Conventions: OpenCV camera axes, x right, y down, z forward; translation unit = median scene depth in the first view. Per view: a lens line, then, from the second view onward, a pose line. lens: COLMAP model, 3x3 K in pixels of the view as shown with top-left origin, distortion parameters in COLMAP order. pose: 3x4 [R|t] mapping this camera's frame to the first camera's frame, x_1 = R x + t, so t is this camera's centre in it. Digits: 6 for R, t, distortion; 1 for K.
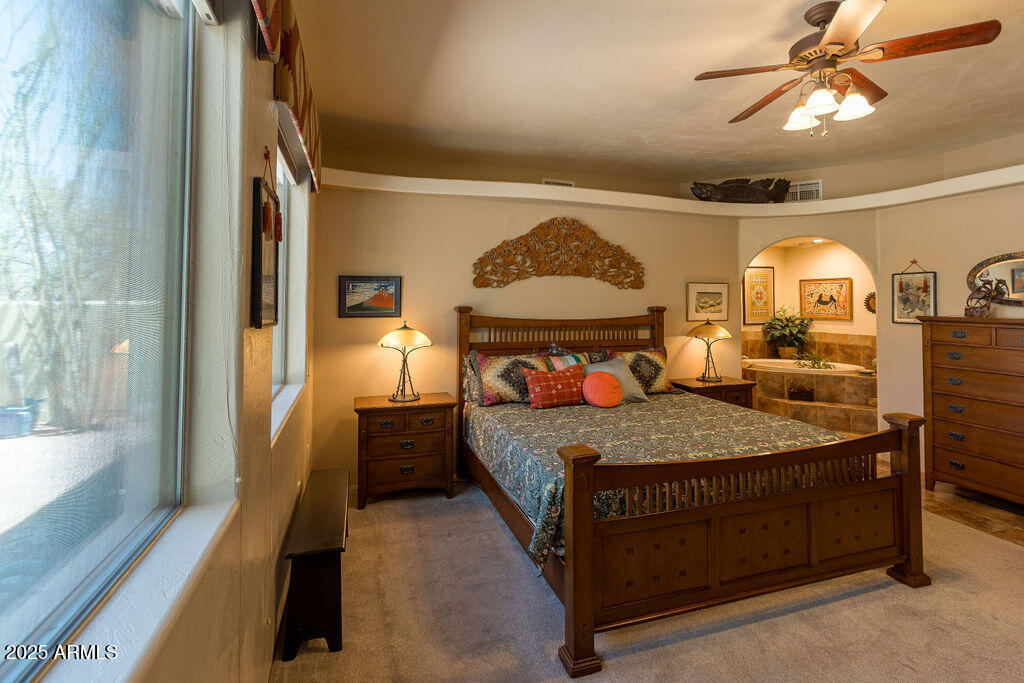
lens RADIAL K [[469.9, 0, 507.9], [0, 469.9, 289.9], [0, 0, 1]] dist [-0.011843, 0.009036]
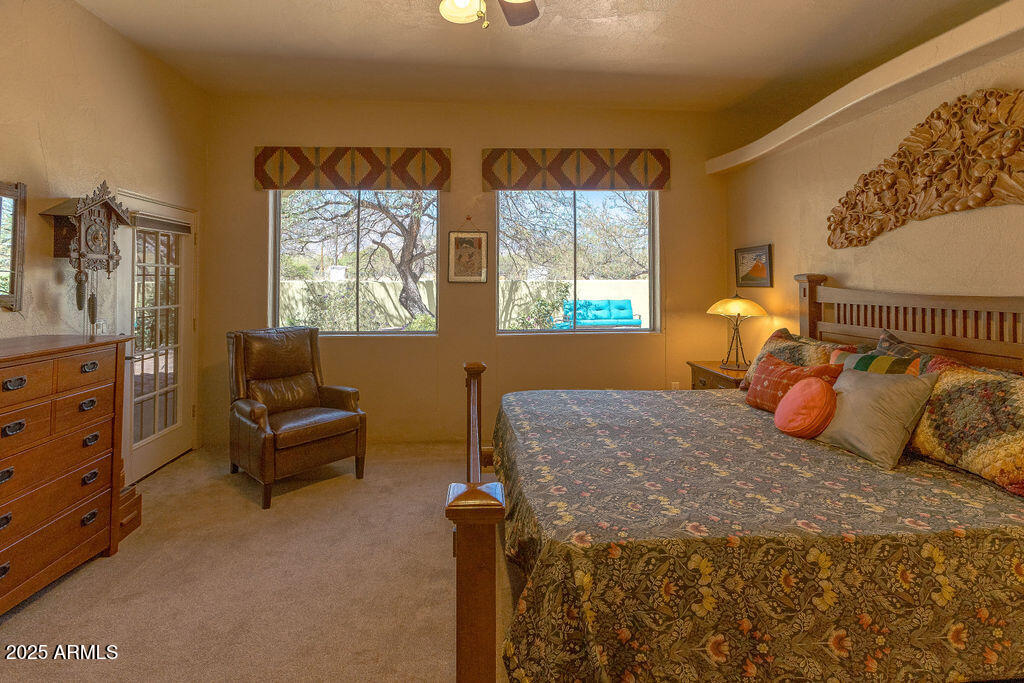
lens RADIAL K [[469.9, 0, 494.6], [0, 469.9, 284.5], [0, 0, 1]] dist [-0.011843, 0.009036]
pose [[-0.253420, -0.002698, -0.967353, 0.668784], [0.021825, 0.999726, -0.008506, 0.039299], [0.967110, -0.023268, -0.253291, 0.578663]]
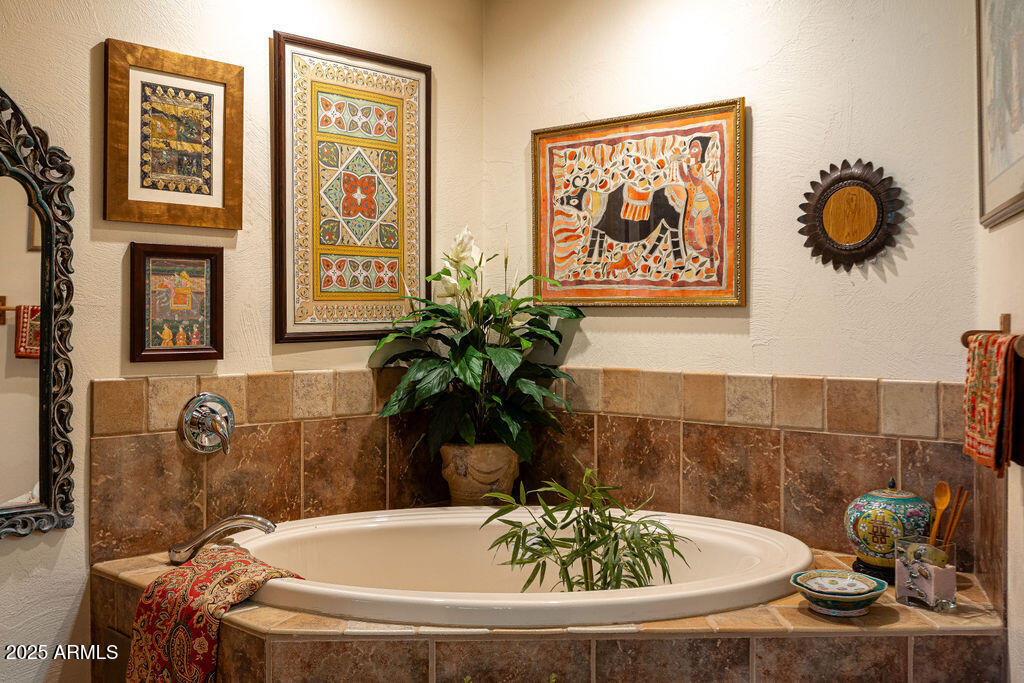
lens RADIAL K [[1007.4, 0, 493.8], [0, 1007.4, 317.7], [0, 0, 1]] dist [0.007389, 0.000000]
pose [[0.876929, -0.000122, 0.480620, 0.562455], [-0.013543, 0.999597, 0.024963, 0.079144], [-0.480429, -0.028400, 0.876574, 0.877770]]
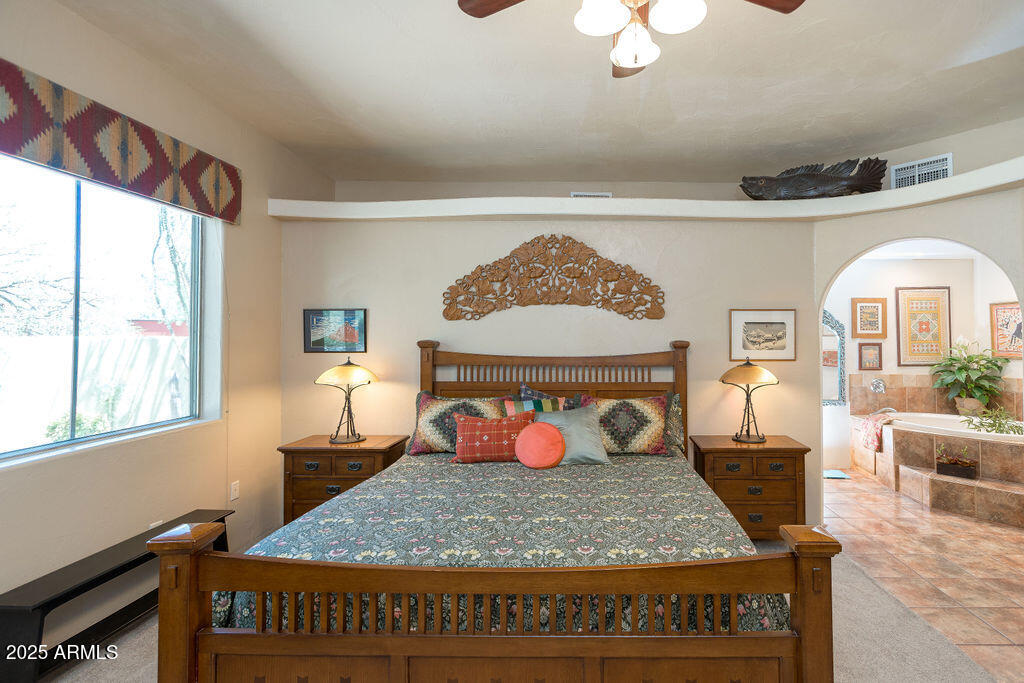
lens RADIAL K [[469.9, 0, 591.4], [0, 469.9, 325.4], [0, 0, 1]] dist [-0.011843, 0.009036]
pose [[0.948596, -0.010058, -0.316329, 0.405928], [0.010555, 0.999944, -0.000142, 0.007606], [0.316313, -0.003204, 0.948650, 0.205339]]
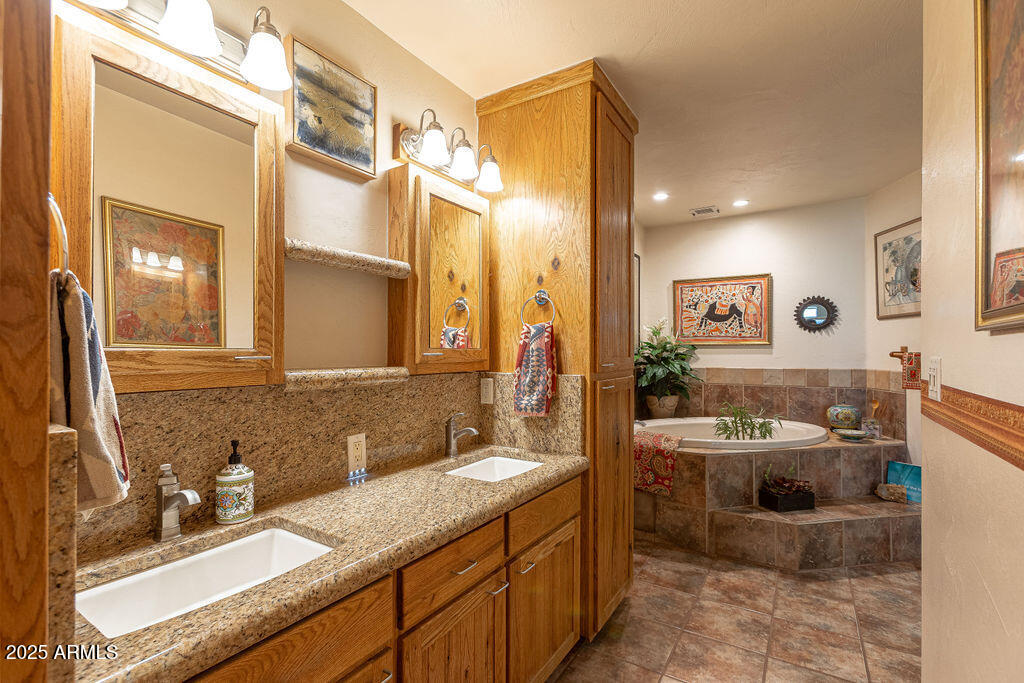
lens RADIAL K [[469.9, 0, 501.9], [0, 469.9, 346.3], [0, 0, 1]] dist [-0.011843, 0.009036]
pose [[0.779636, 0.001744, 0.626231, 0.122642], [-0.011895, 0.999857, 0.012024, 0.083608], [-0.626120, -0.016823, 0.779545, 0.990267]]
